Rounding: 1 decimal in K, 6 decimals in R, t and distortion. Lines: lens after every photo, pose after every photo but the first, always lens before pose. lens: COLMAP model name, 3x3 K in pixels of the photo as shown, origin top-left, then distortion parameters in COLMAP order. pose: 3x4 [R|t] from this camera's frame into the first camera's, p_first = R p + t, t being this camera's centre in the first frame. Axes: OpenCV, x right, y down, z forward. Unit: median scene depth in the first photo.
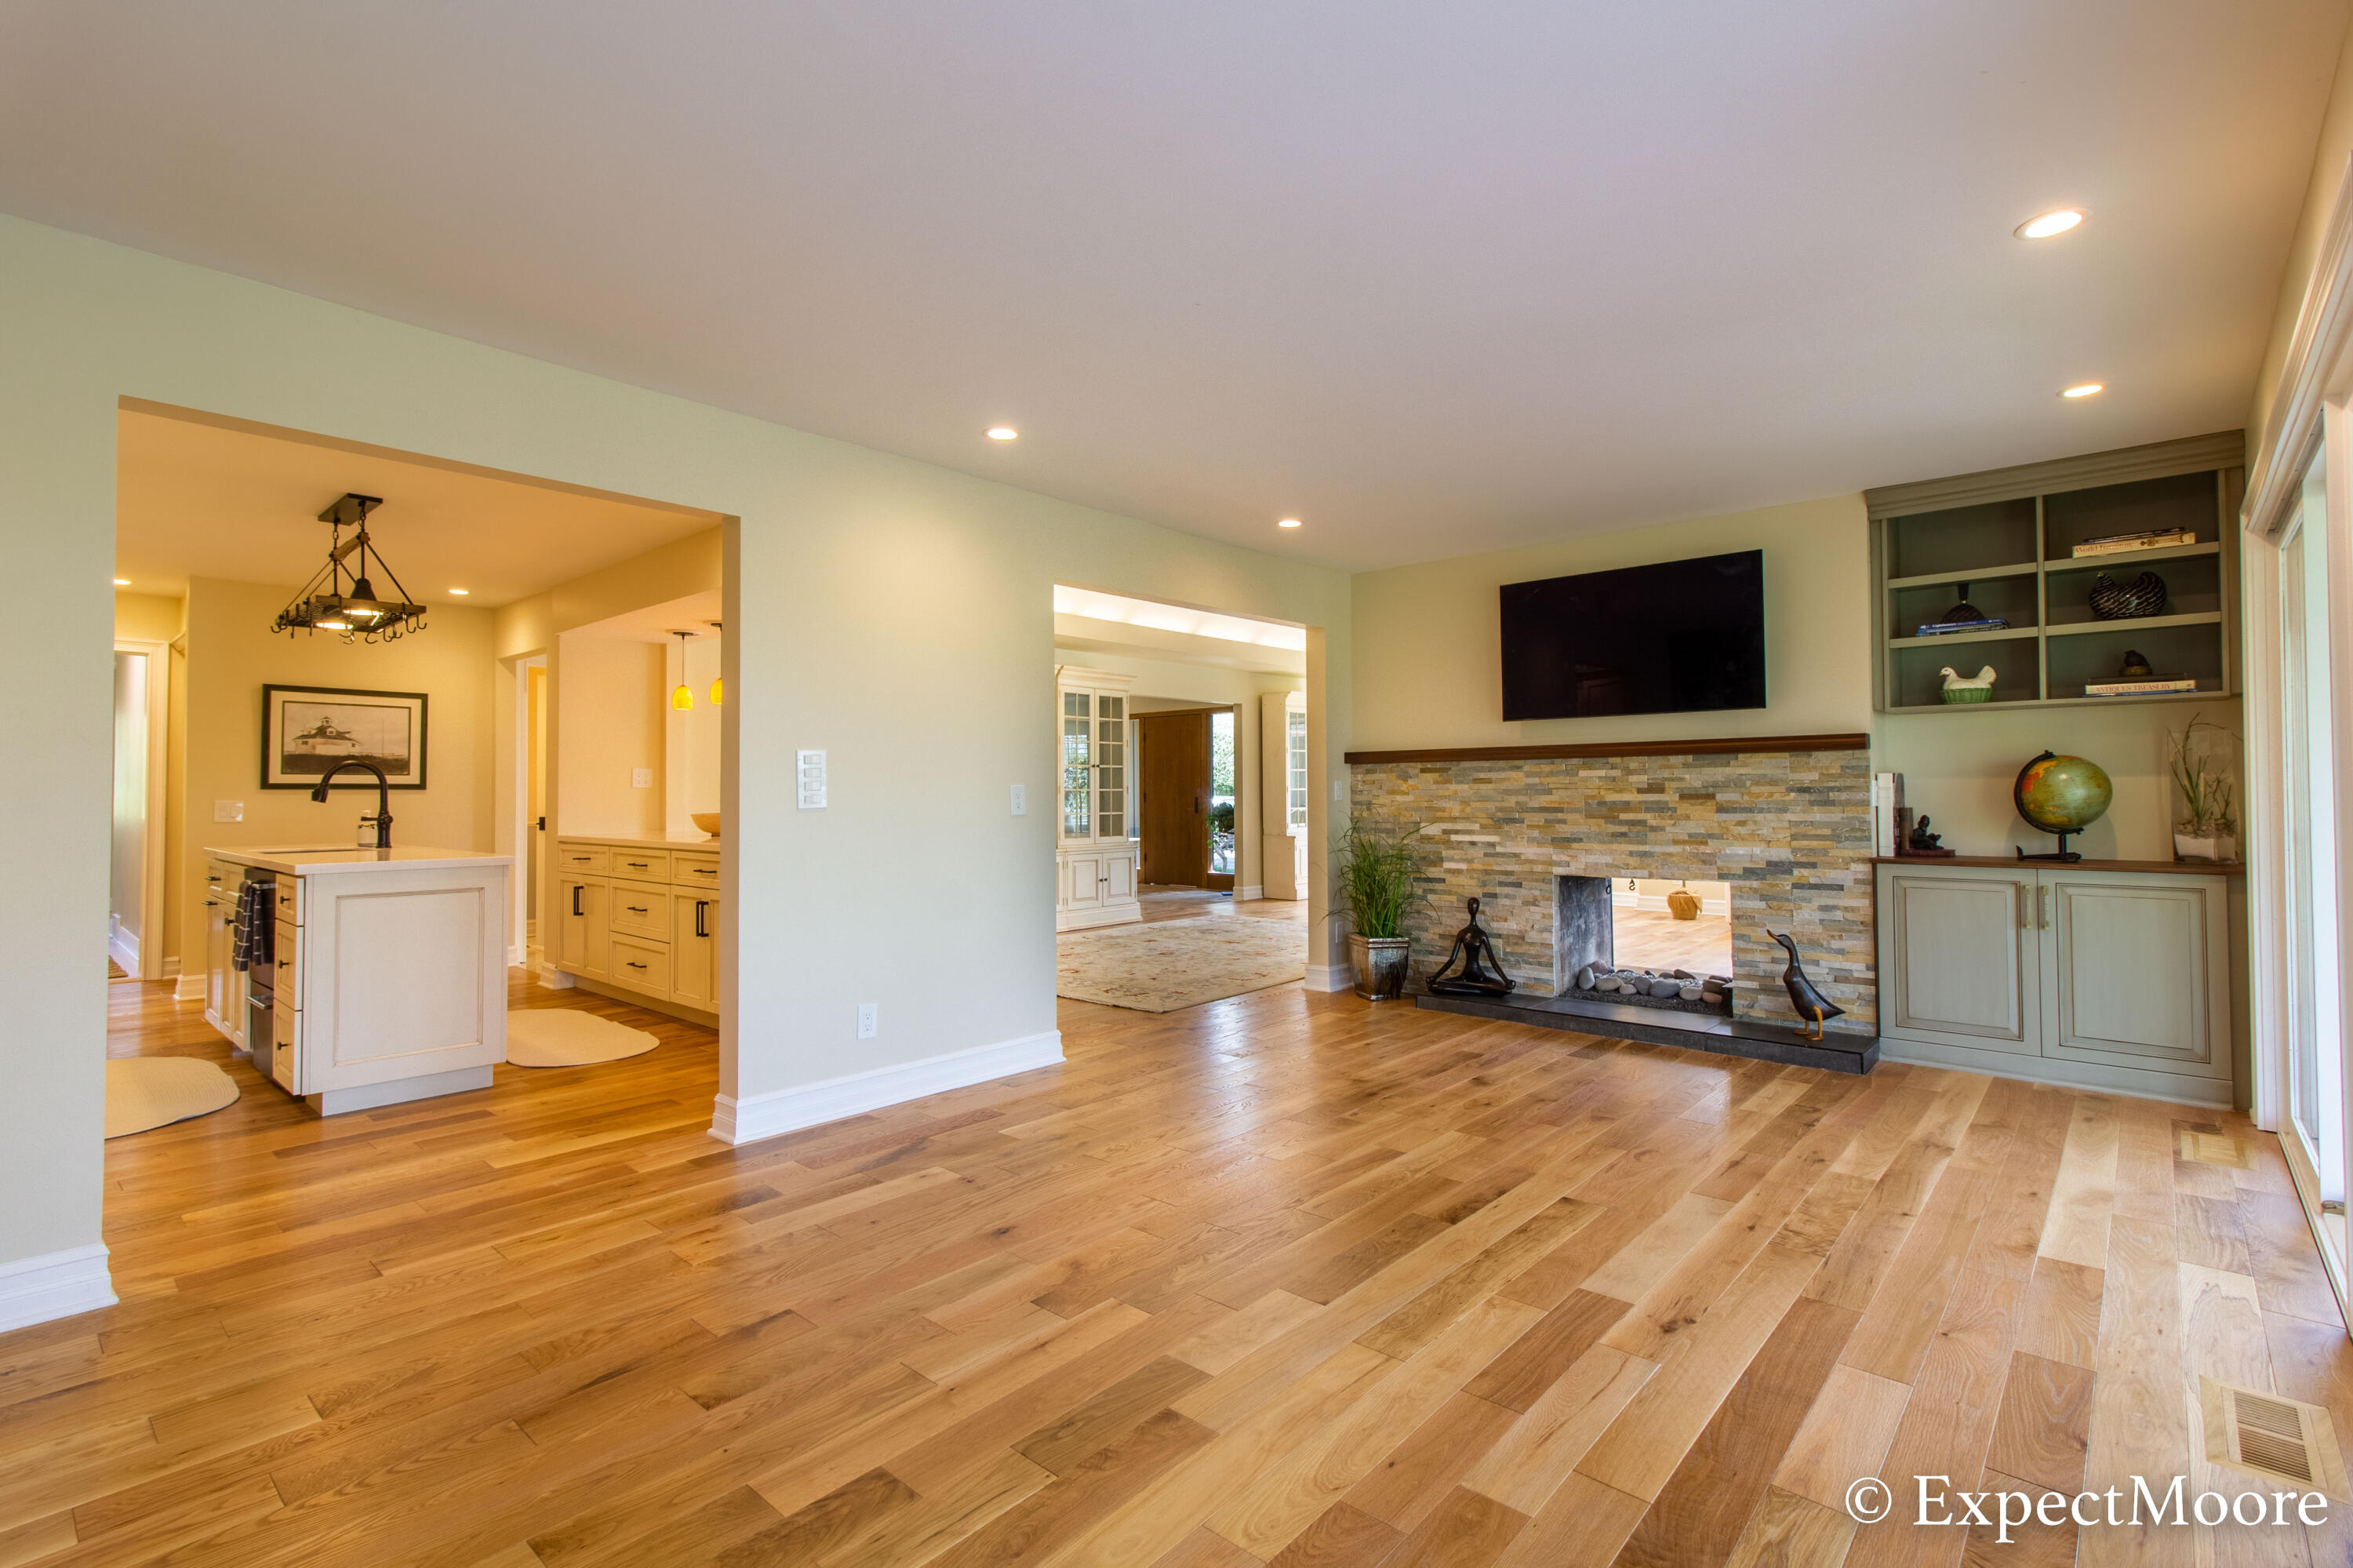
lens RADIAL K [[1092.3, 0, 1176.6], [0, 1092.3, 776.8], [0, 0, 1]] dist [0.009416, 0.000782]
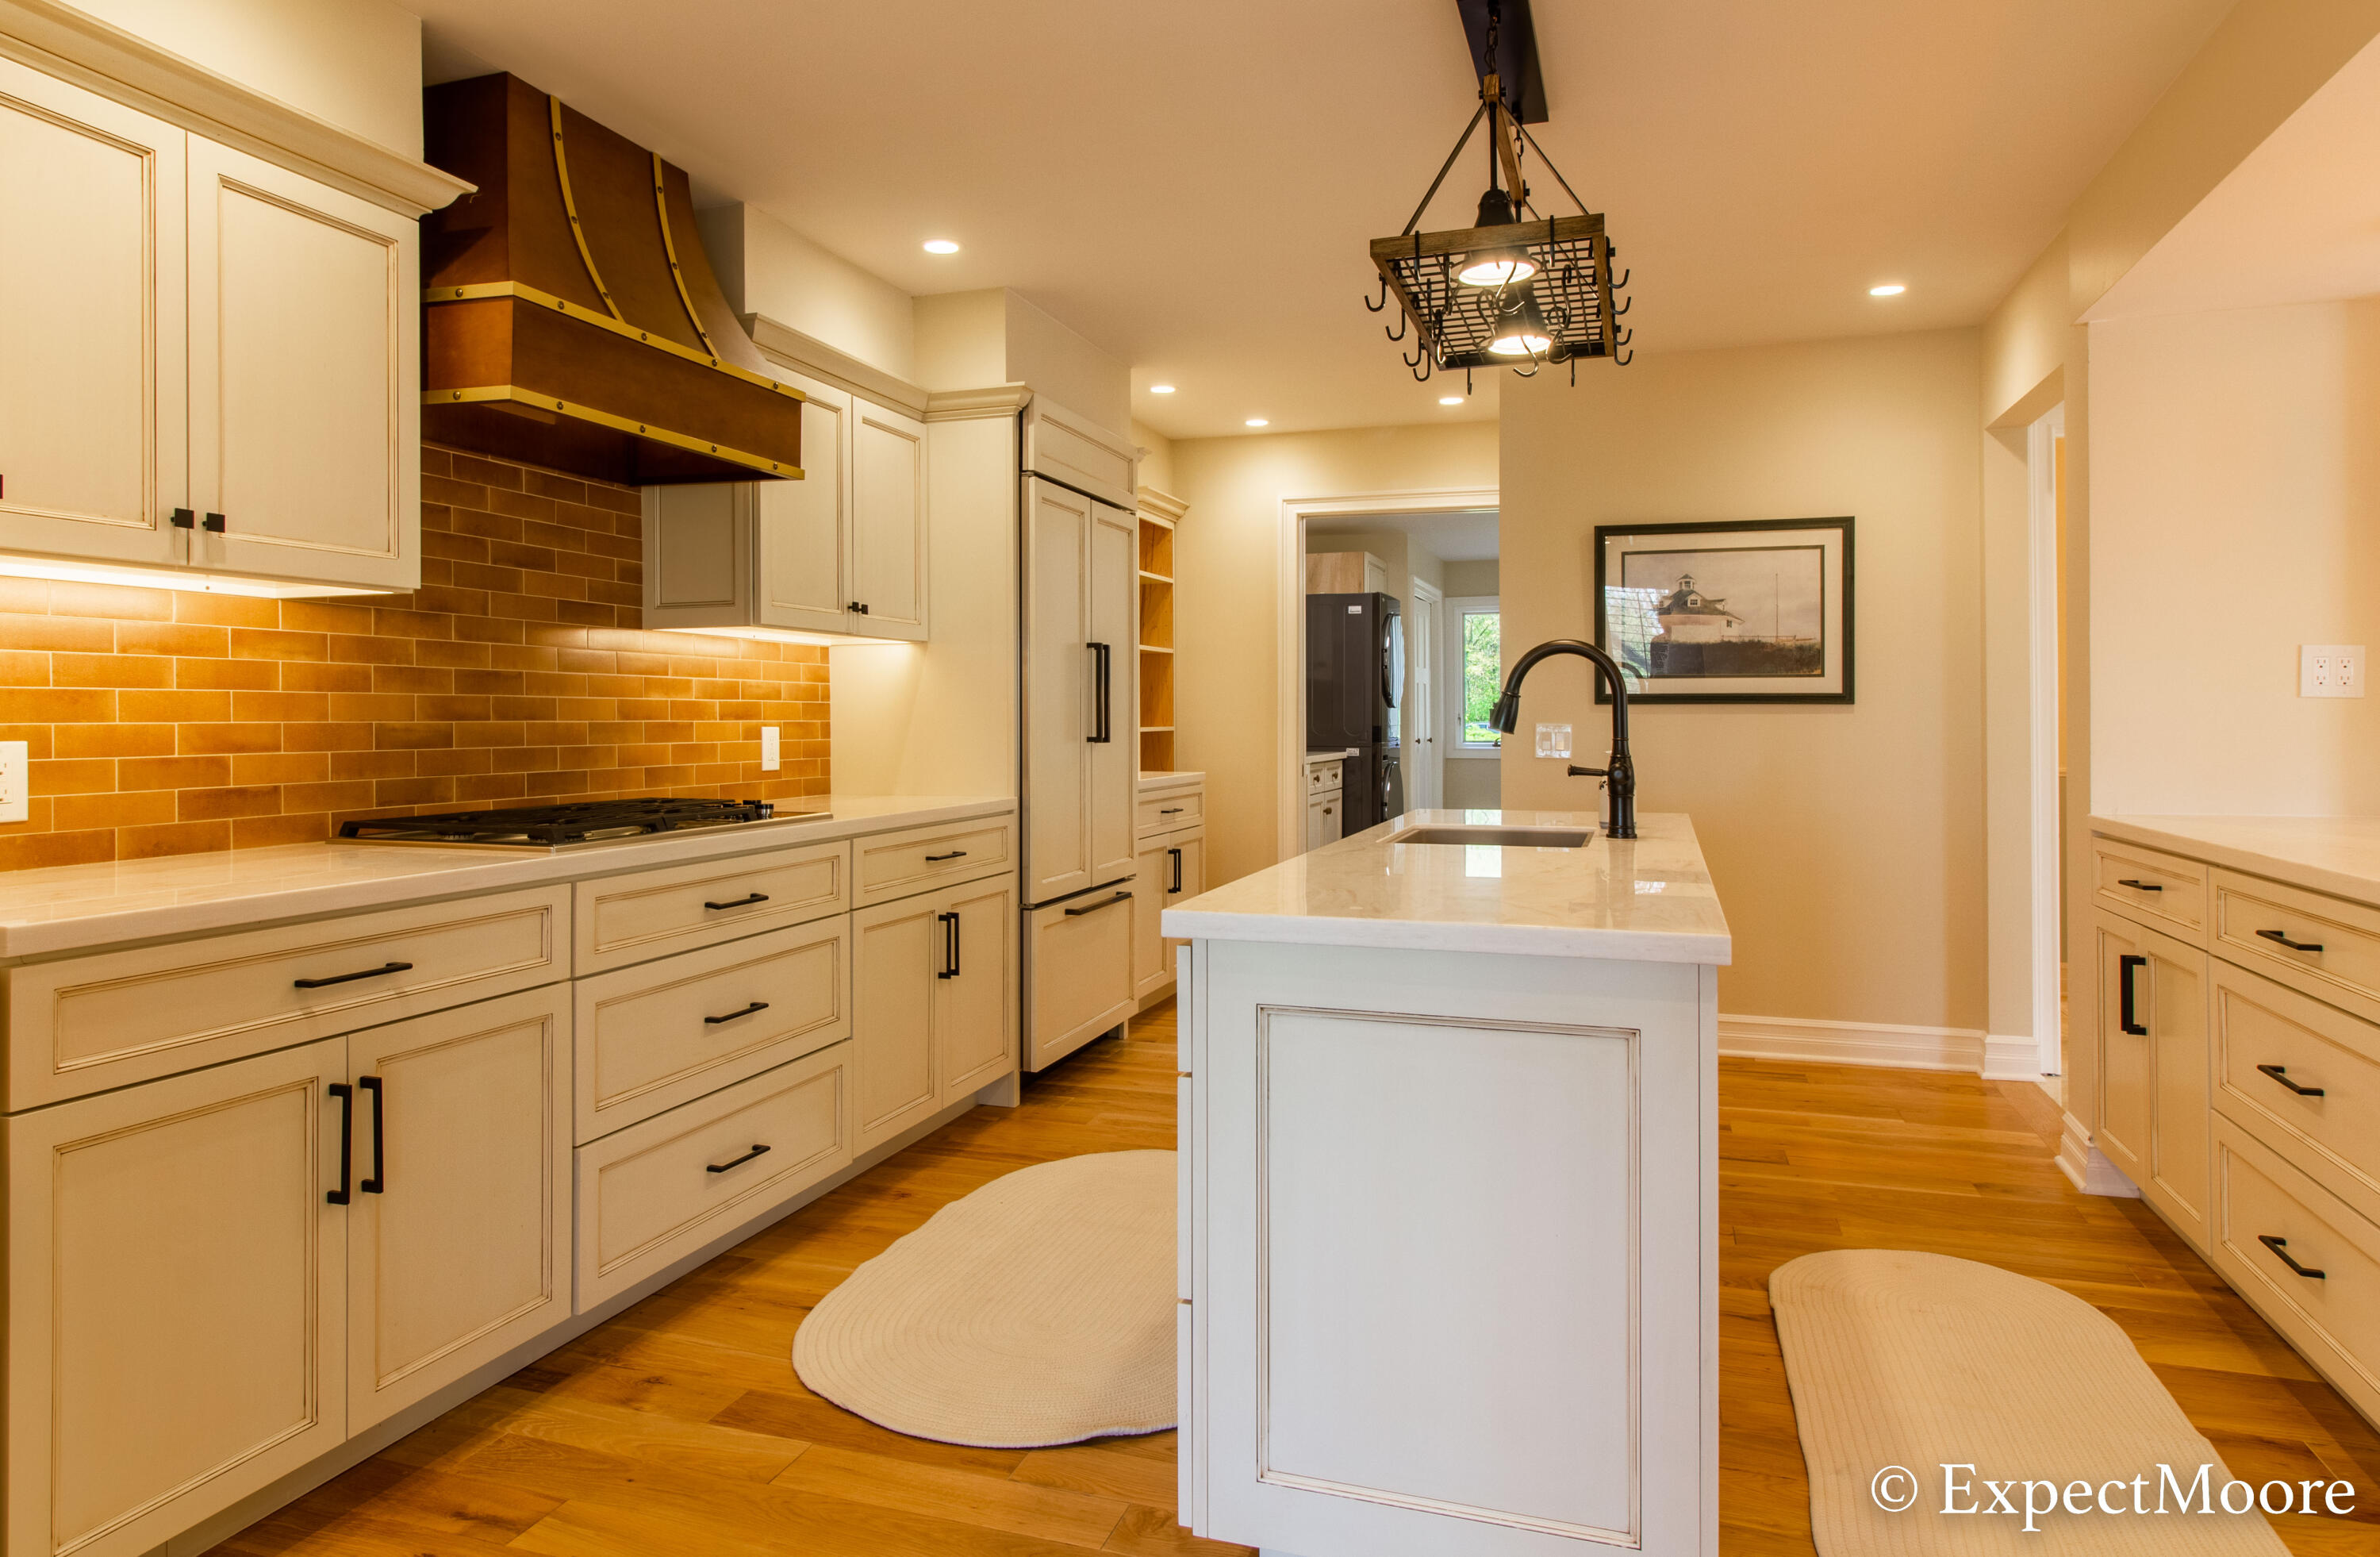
lens RADIAL K [[1461.0, 0, 1127.6], [0, 1461.0, 711.6], [0, 0, 1]] dist [0.001050, 0.000205]
pose [[0.387539, 0.000361, -0.921853, -0.193446], [0.015871, 0.999849, 0.007064, 0.005101], [0.921716, -0.017368, 0.387475, 0.438166]]
